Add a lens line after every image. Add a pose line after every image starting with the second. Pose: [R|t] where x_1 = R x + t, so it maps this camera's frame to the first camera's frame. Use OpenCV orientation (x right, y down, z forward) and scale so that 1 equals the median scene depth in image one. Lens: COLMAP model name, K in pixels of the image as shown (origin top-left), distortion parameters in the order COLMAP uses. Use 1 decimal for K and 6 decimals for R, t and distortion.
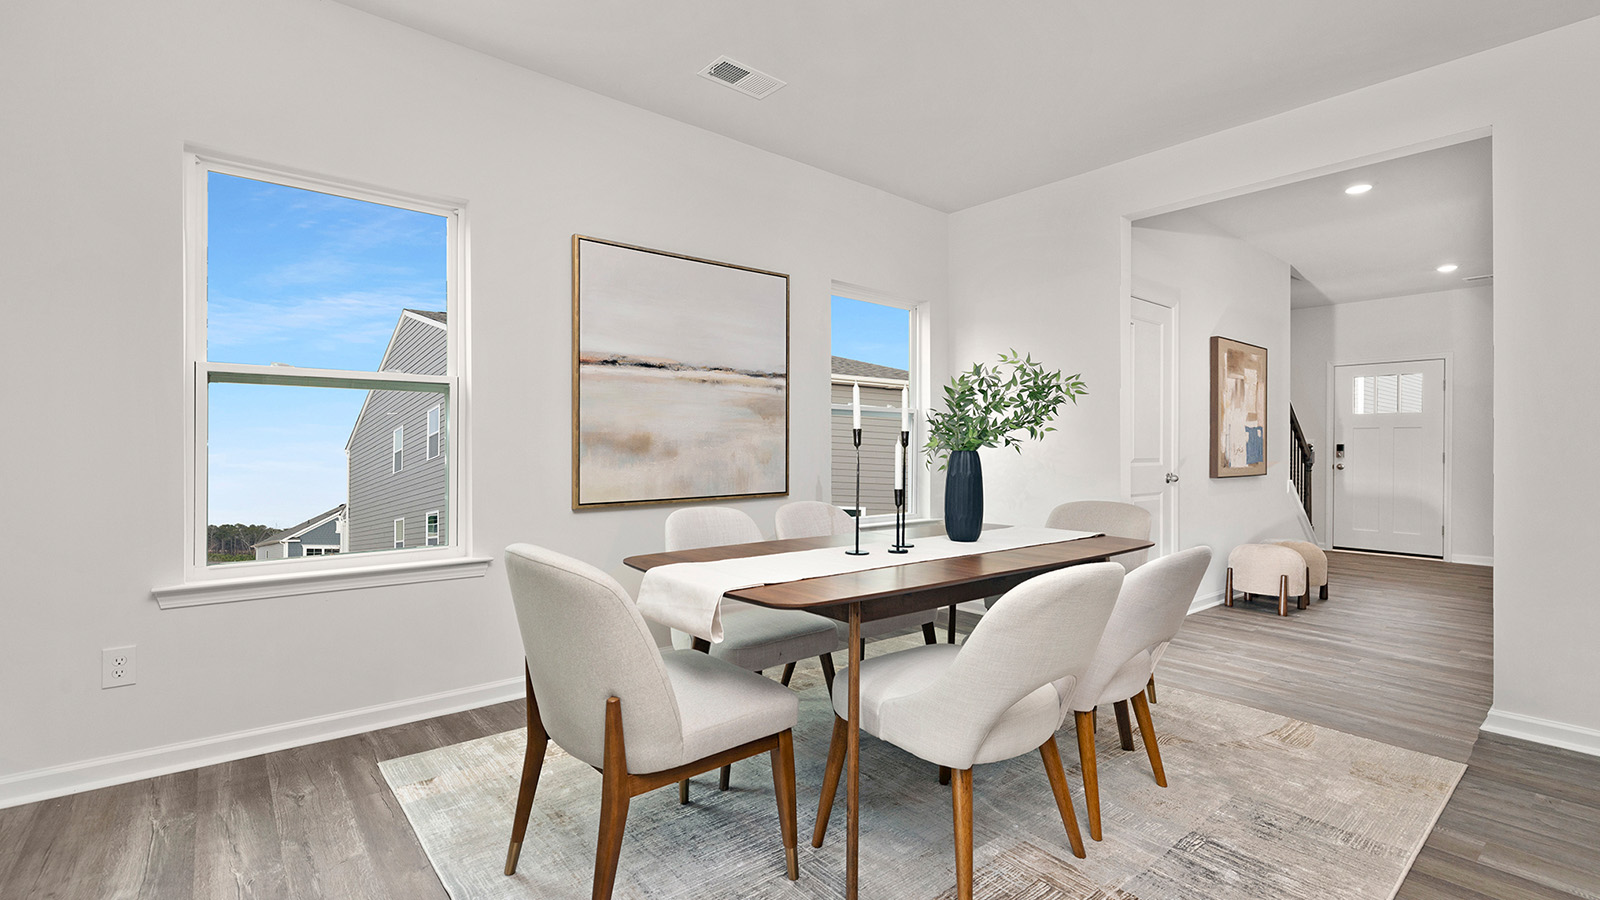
lens RADIAL K [[685.3, 0, 793.5], [0, 685.3, 455.6], [0, 0, 1]] dist [-0.001379, -0.000876]
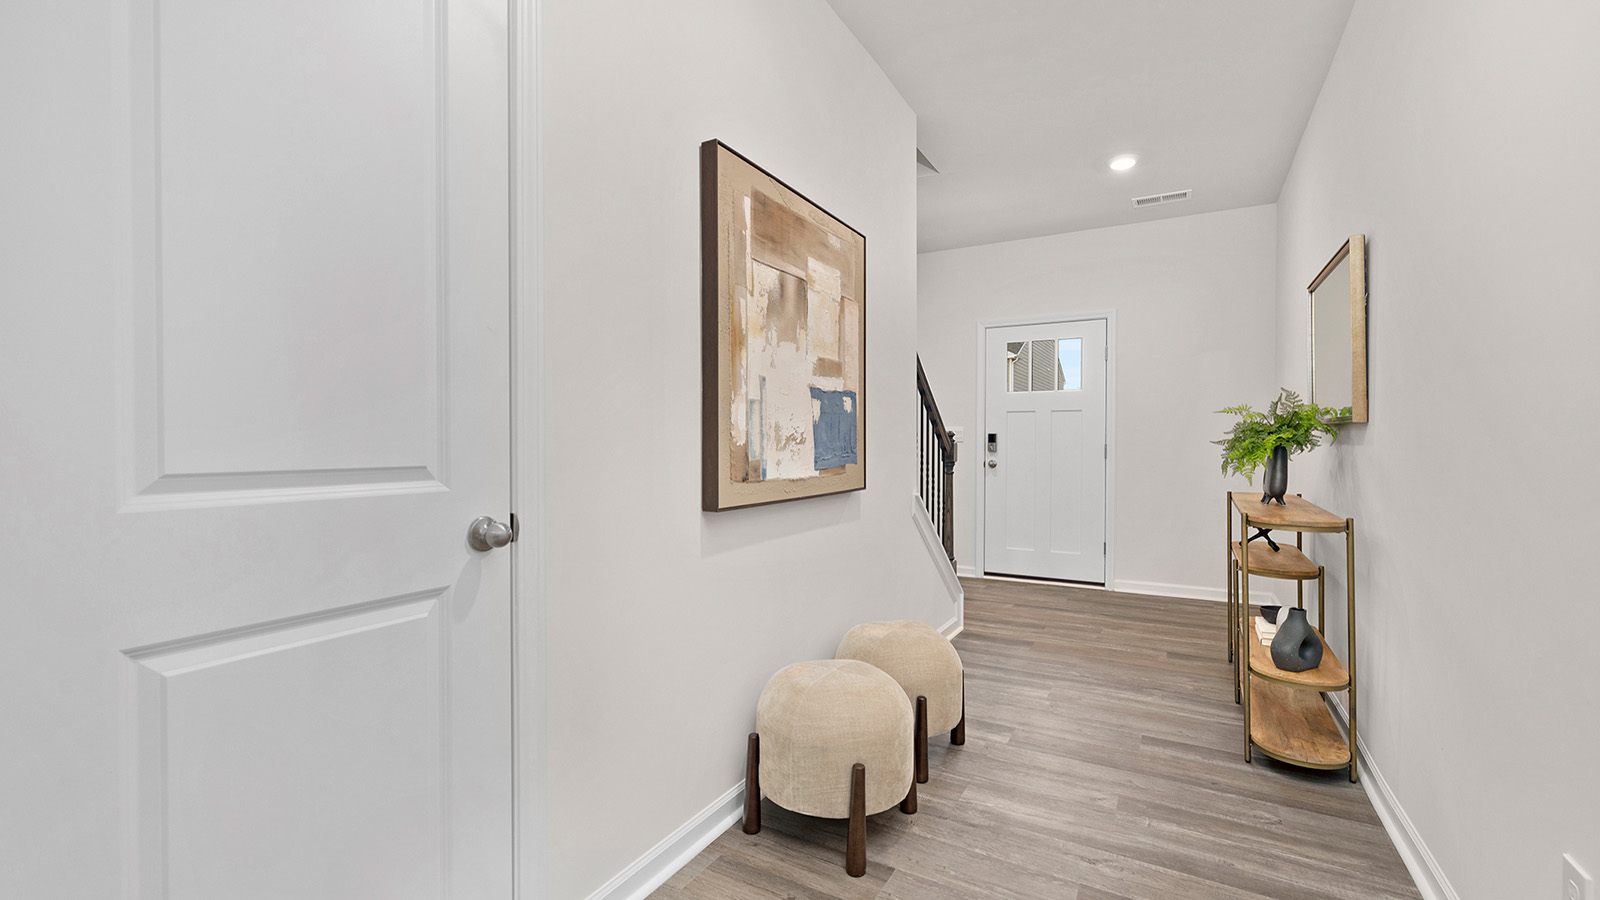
lens RADIAL K [[685.3, 0, 800.3], [0, 685.3, 449.6], [0, 0, 1]] dist [-0.001379, -0.000876]
pose [[0.924866, -0.002625, 0.380284, 0.472386], [0.001855, 0.999995, 0.002392, -0.002203], [-0.380288, -0.001507, 0.924867, 0.574192]]
